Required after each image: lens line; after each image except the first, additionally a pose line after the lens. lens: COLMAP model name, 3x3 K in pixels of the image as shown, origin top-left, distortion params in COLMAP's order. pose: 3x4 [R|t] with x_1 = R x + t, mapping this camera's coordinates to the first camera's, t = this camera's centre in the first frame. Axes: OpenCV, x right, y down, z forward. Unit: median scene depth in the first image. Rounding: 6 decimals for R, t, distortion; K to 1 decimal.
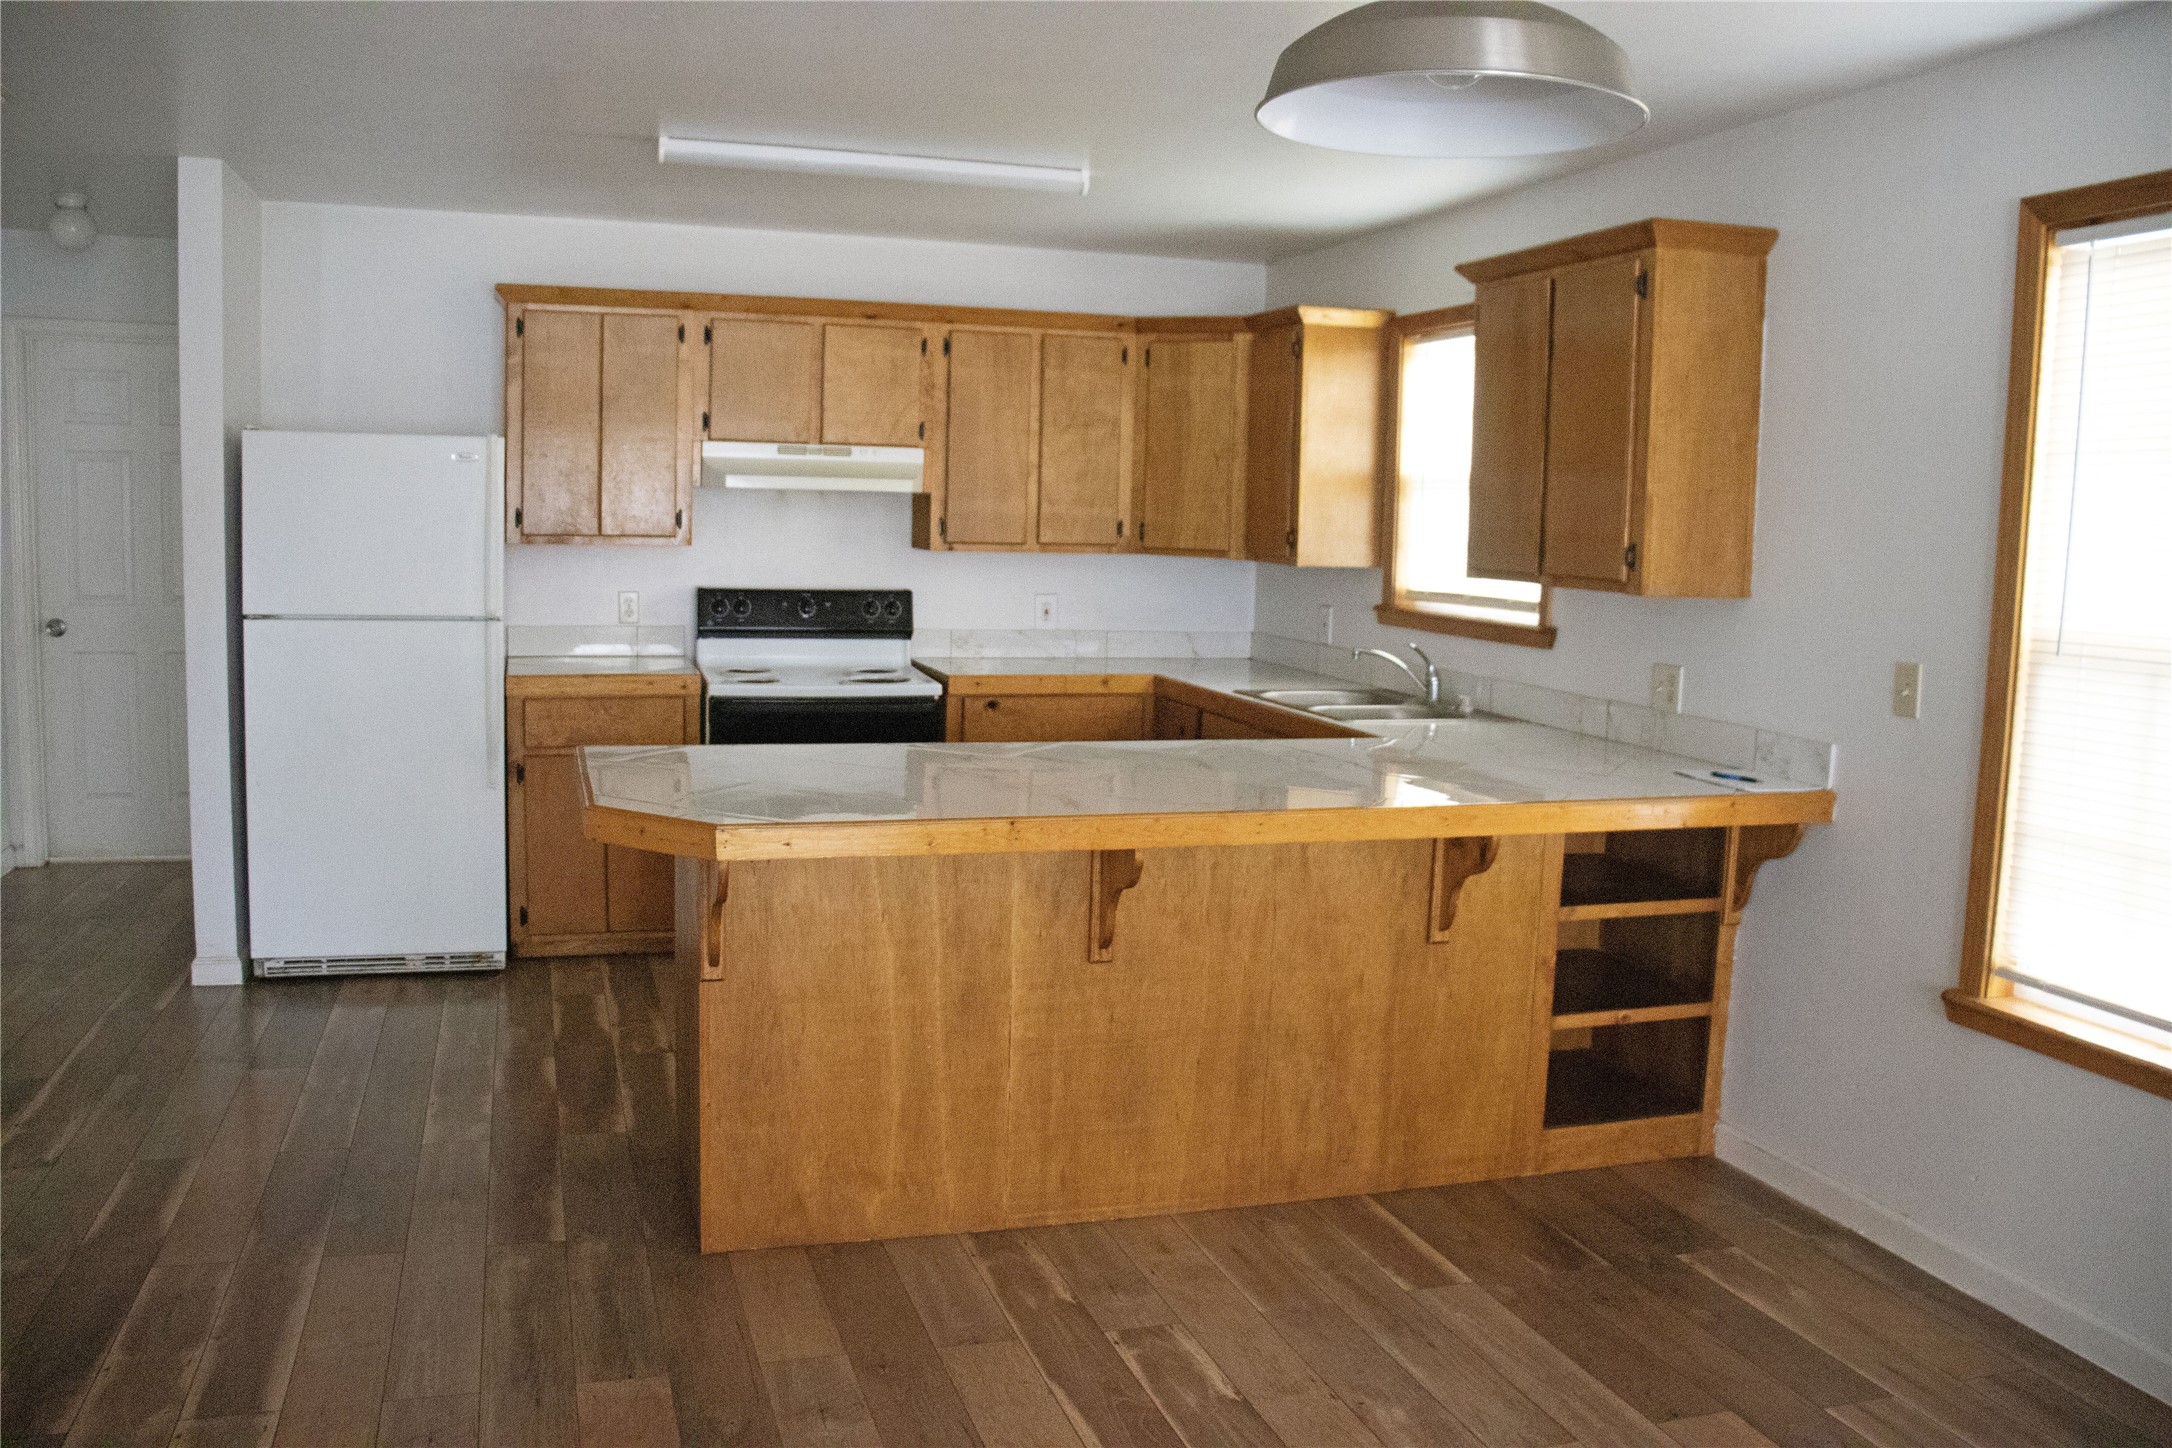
lens RADIAL K [[1777.3, 0, 1078.5], [0, 1777.3, 714.3], [0, 0, 1]] dist [-0.182167, 0.163957]
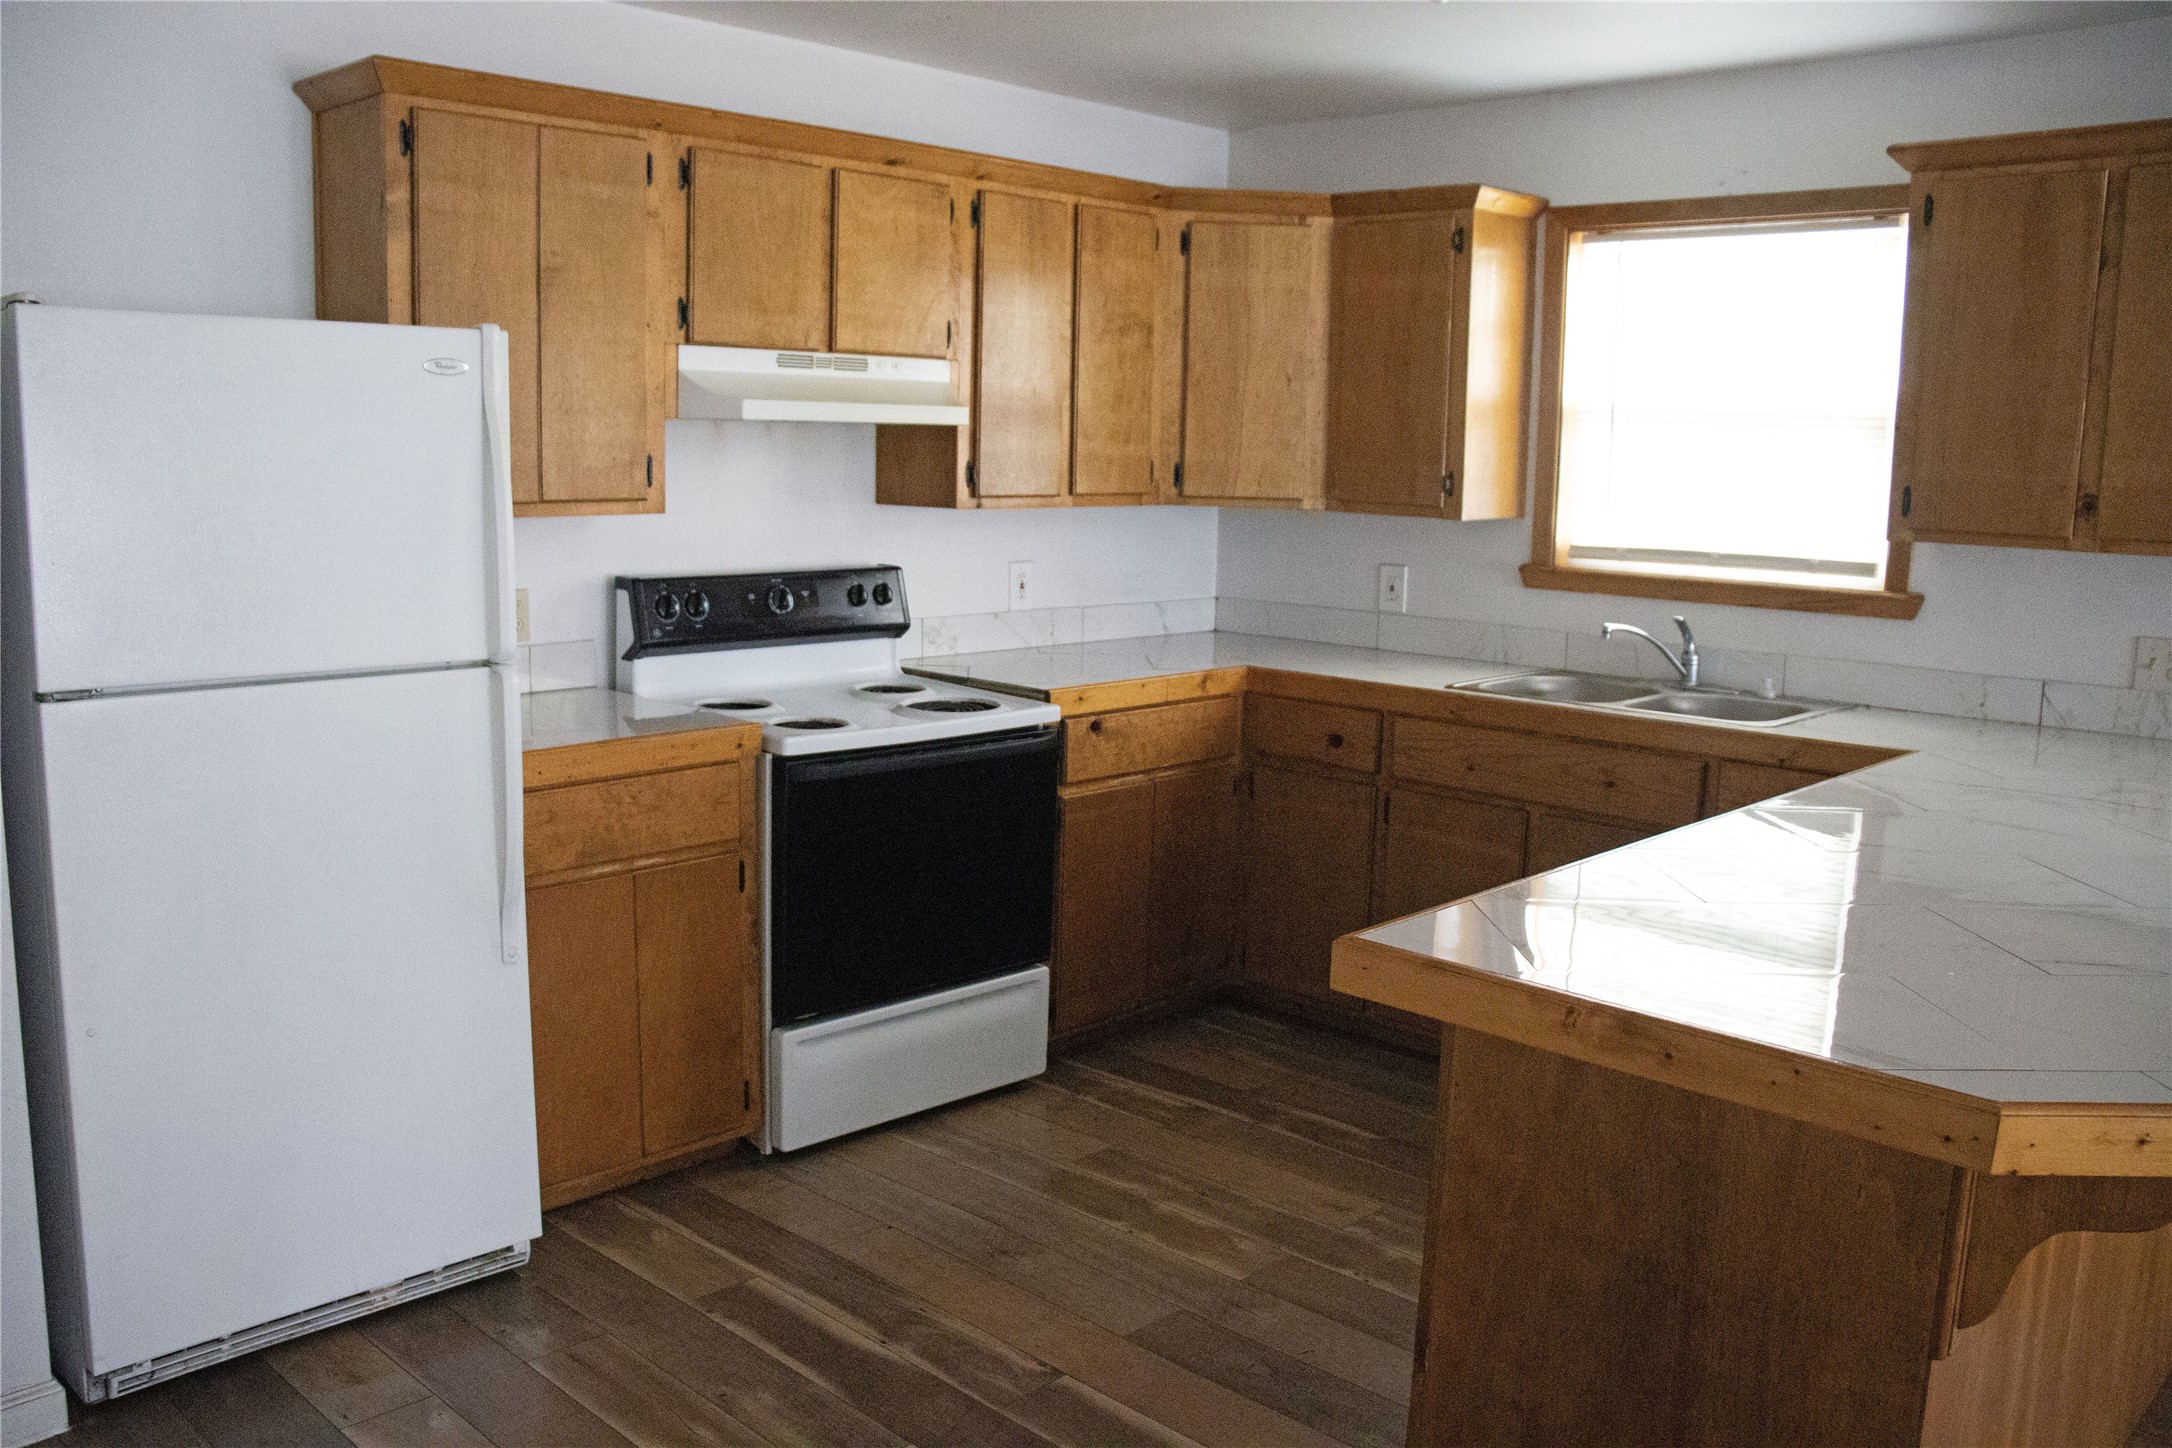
lens RADIAL K [[1777.3, 0, 1078.5], [0, 1777.3, 714.3], [0, 0, 1]] dist [-0.182167, 0.163957]
pose [[0.878063, -0.081579, 0.471540, -0.384145], [0.058655, 0.996280, 0.063139, -0.054710], [-0.474937, -0.027781, 0.879581, 0.376152]]
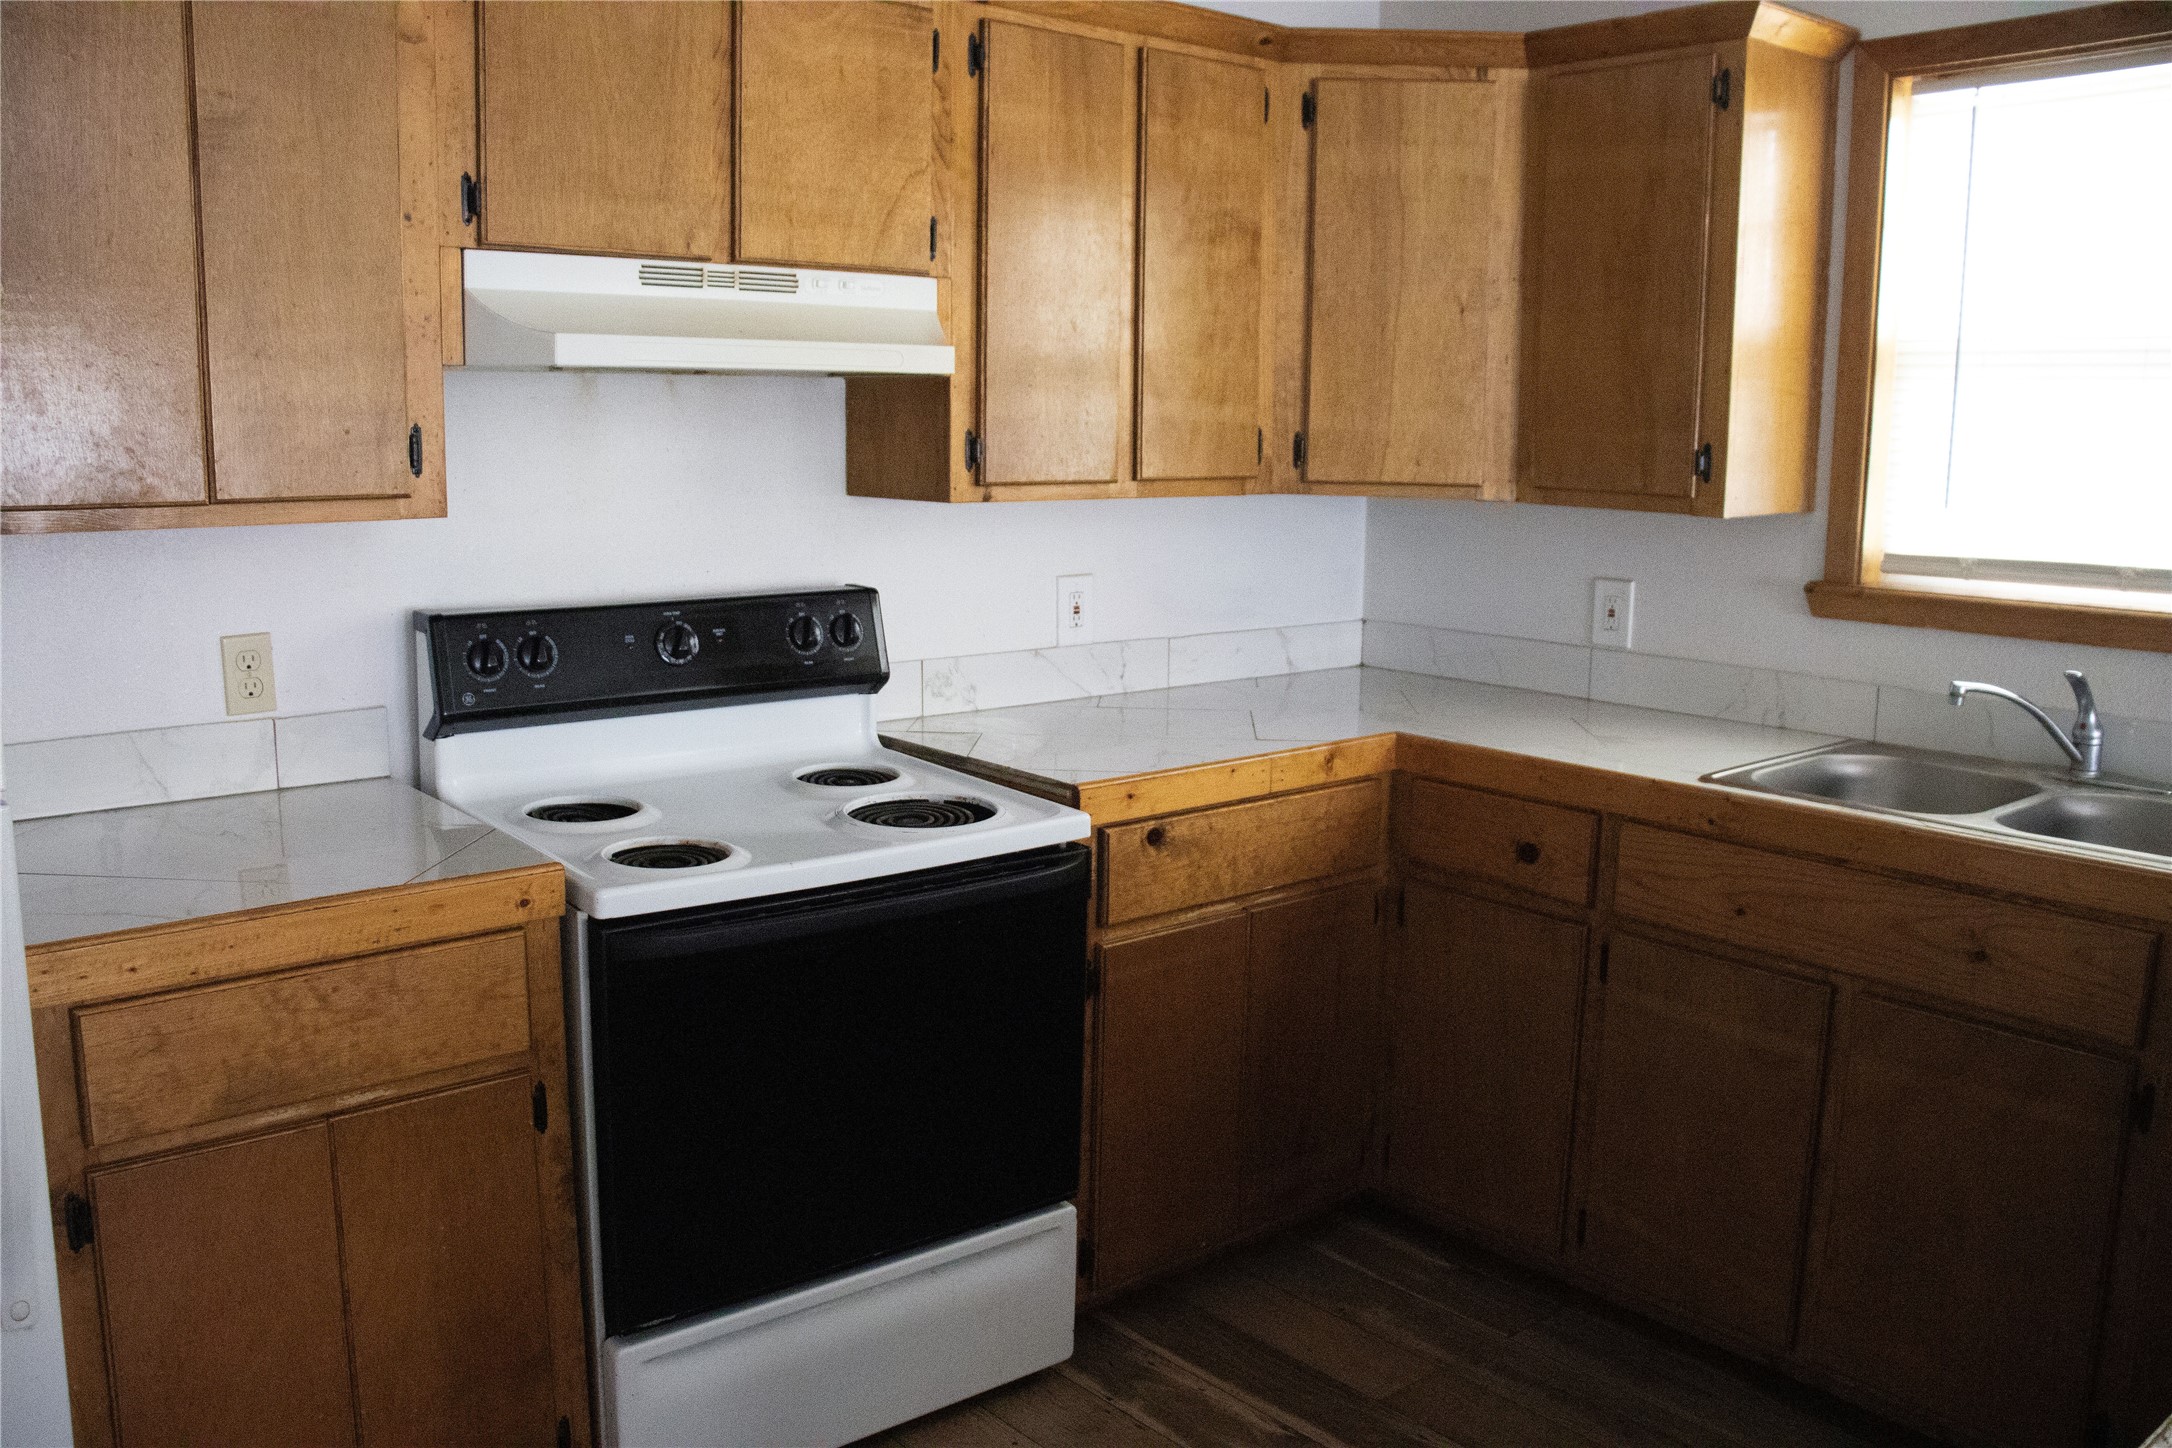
lens RADIAL K [[1777.3, 0, 1078.5], [0, 1777.3, 714.3], [0, 0, 1]] dist [-0.182167, 0.163957]
pose [[0.923436, -0.079962, 0.375328, -0.235166], [0.058178, 0.995916, 0.069036, -0.069364], [-0.379316, -0.041915, 0.924317, 0.576159]]
